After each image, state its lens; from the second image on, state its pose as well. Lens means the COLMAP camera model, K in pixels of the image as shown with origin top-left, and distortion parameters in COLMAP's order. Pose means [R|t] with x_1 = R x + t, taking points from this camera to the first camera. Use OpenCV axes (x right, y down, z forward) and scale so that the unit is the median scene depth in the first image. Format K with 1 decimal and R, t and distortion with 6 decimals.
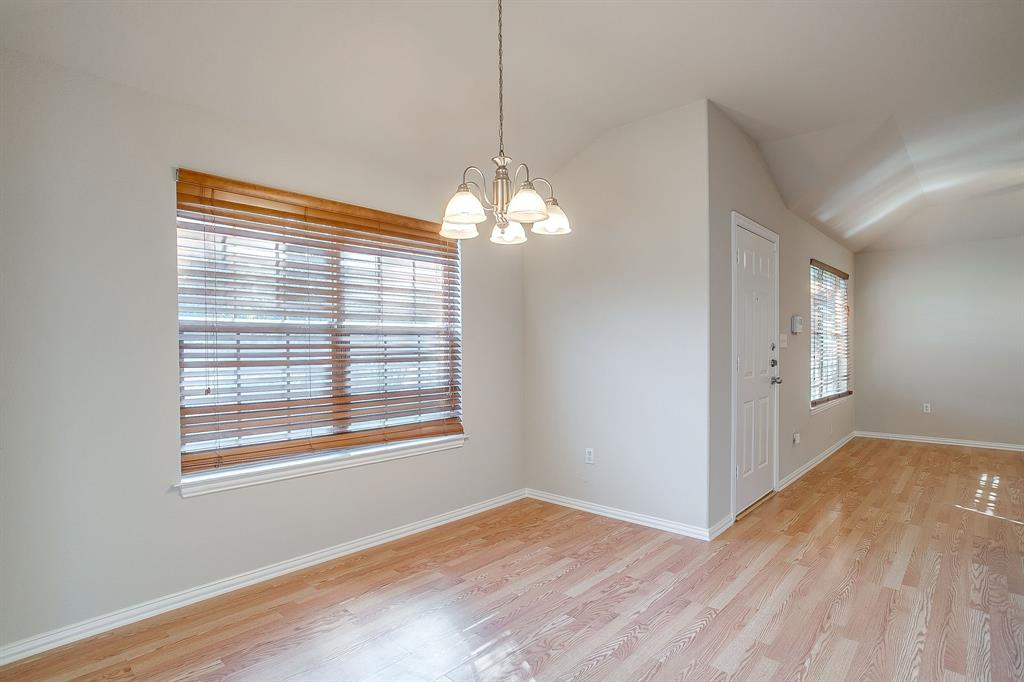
lens RADIAL K [[529.6, 0, 509.4], [0, 529.6, 356.3], [0, 0, 1]] dist [-0.049176, 0.000286]
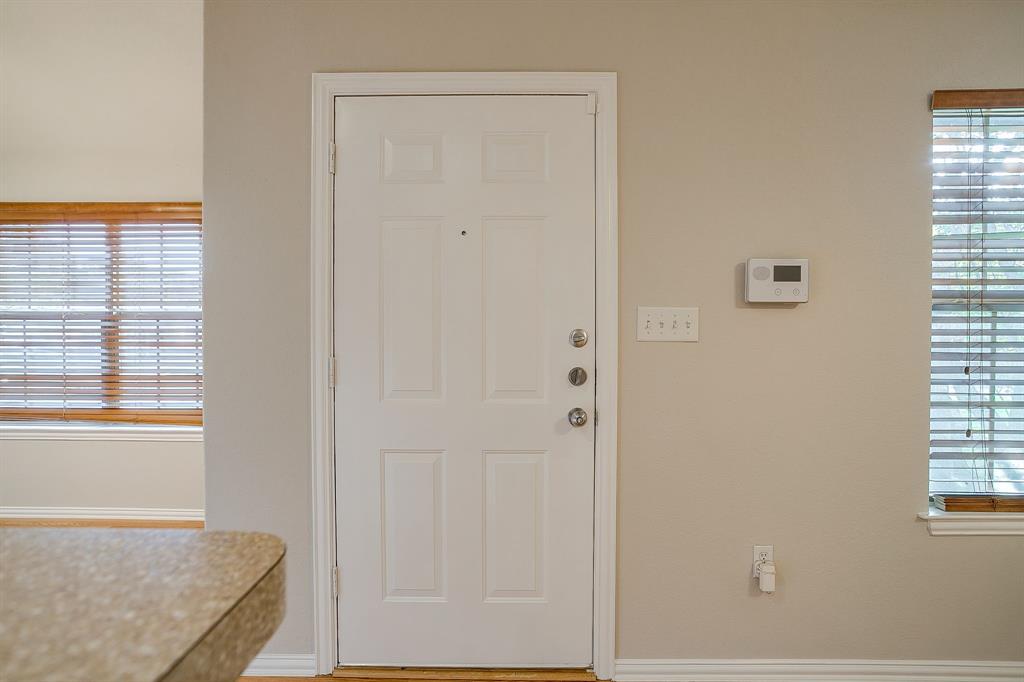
lens RADIAL K [[521.5, 0, 496.2], [0, 521.5, 338.1], [0, 0, 1]] dist [-0.061673, 0.036727]
pose [[0.670137, 0.016461, -0.742055, 1.022848], [-0.021201, 0.999771, 0.003032, -0.023861], [0.741935, 0.013701, 0.670332, 0.879833]]
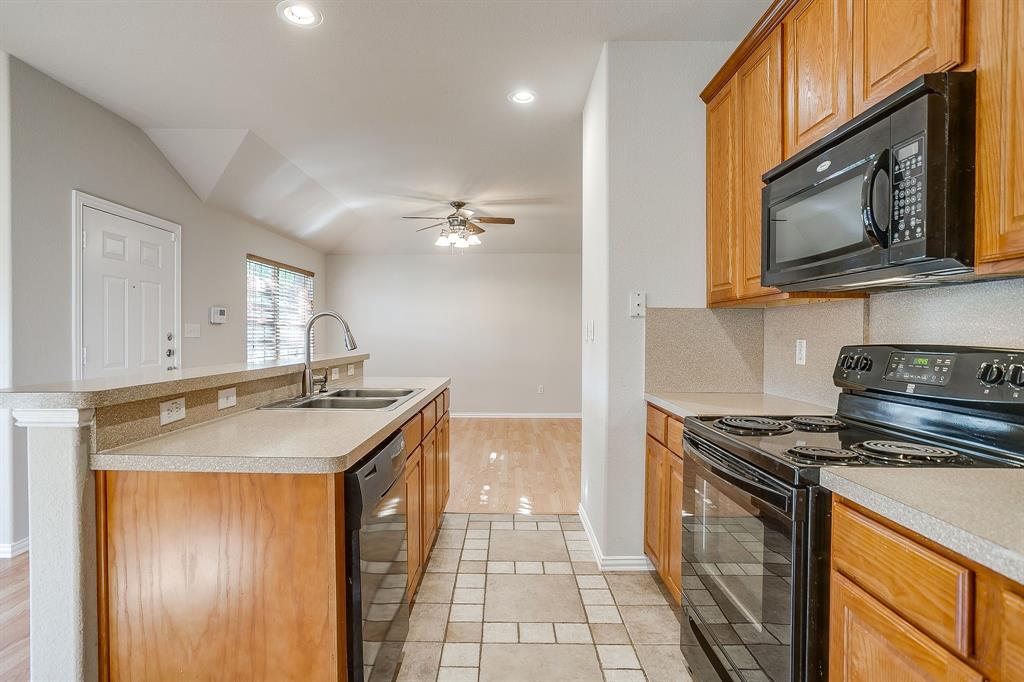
lens RADIAL K [[521.5, 0, 496.2], [0, 521.5, 338.1], [0, 0, 1]] dist [-0.061673, 0.036727]
pose [[0.757004, 0.004292, 0.653396, 0.447929], [0.005710, 0.999897, -0.013183, 0.001362], [-0.653385, 0.013711, 0.756901, -0.188126]]
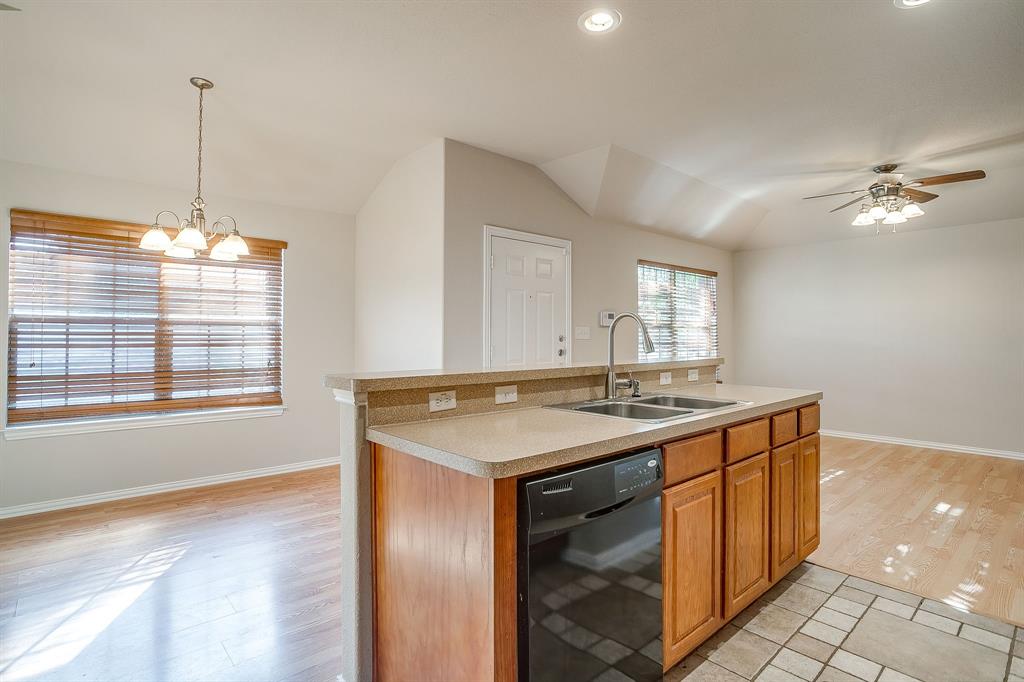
lens RADIAL K [[519.1, 0, 512.4], [0, 519.1, 326.6], [0, 0, 1]] dist [-0.016300, 0.001598]
pose [[0.994747, 0.008845, -0.101985, 0.679115], [-0.012582, 0.999271, -0.036057, -0.001651], [0.101592, 0.037151, 0.994132, -0.198639]]
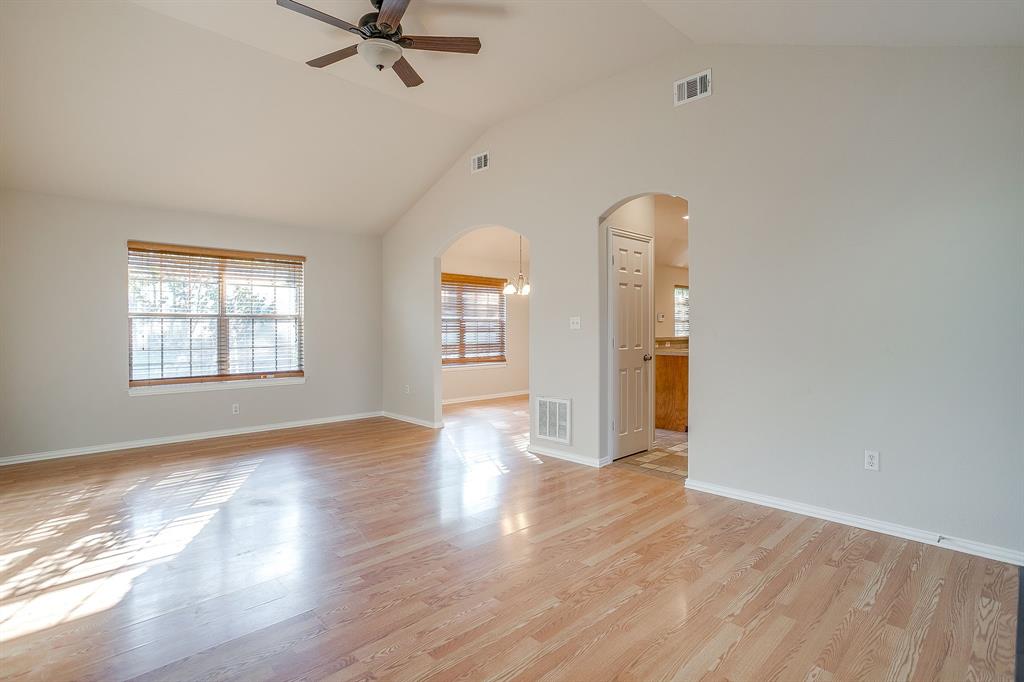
lens RADIAL K [[519.1, 0, 512.4], [0, 519.1, 326.6], [0, 0, 1]] dist [-0.016300, 0.001598]
pose [[0.998772, 0.008877, -0.048750, 0.070158], [-0.009688, 0.999818, -0.016413, 0.024859], [0.048595, 0.016866, 0.998676, -1.683684]]
